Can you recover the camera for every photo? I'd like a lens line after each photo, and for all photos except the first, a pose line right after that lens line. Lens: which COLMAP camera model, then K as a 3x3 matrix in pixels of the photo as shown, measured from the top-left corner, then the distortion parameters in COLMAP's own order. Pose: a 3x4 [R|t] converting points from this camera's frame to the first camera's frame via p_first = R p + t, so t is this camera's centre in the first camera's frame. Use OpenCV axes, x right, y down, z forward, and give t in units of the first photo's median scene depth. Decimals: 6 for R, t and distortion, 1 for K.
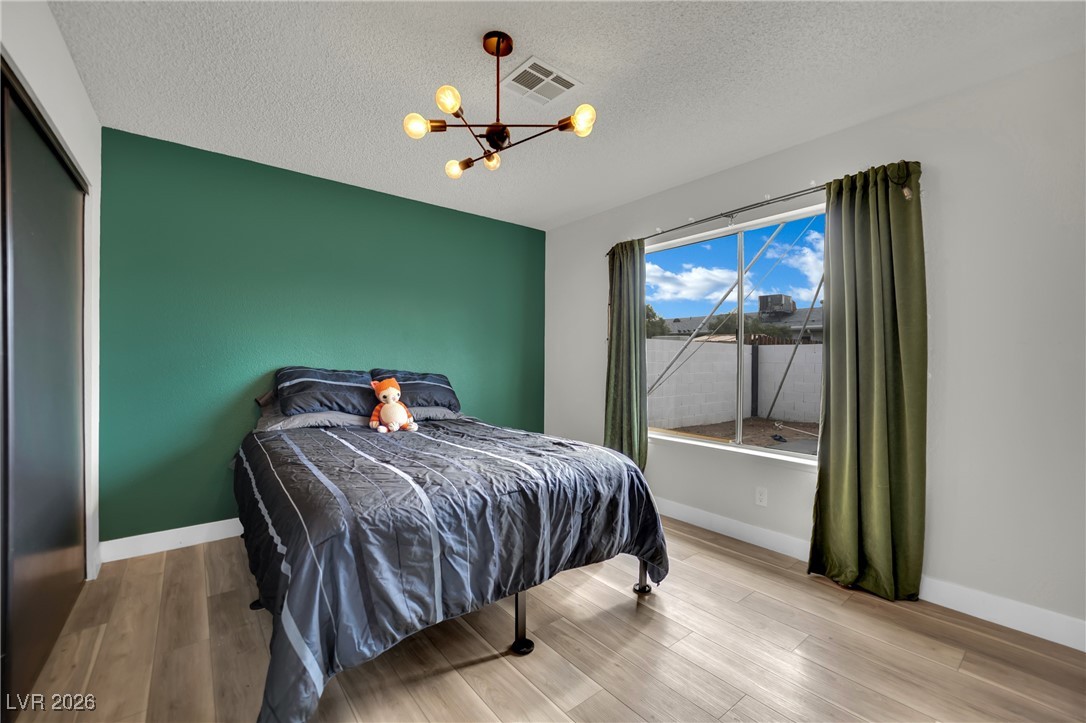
lens RADIAL K [[445.0, 0, 541.1], [0, 445.0, 362.1], [0, 0, 1]] dist [-0.022283, -0.000646]
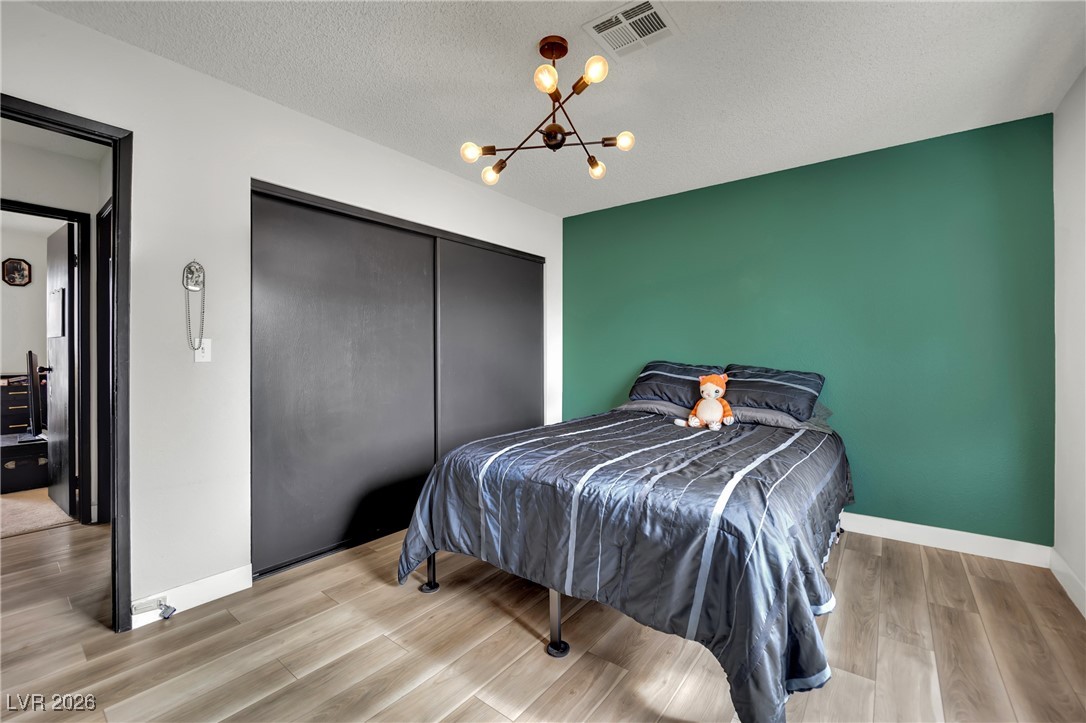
lens RADIAL K [[445.0, 0, 539.2], [0, 445.0, 358.4], [0, 0, 1]] dist [-0.022283, -0.000646]
pose [[0.227942, -0.003881, -0.973667, 0.800300], [0.000899, 0.999992, -0.003776, 0.012731], [0.973674, -0.000015, 0.227944, 0.667769]]
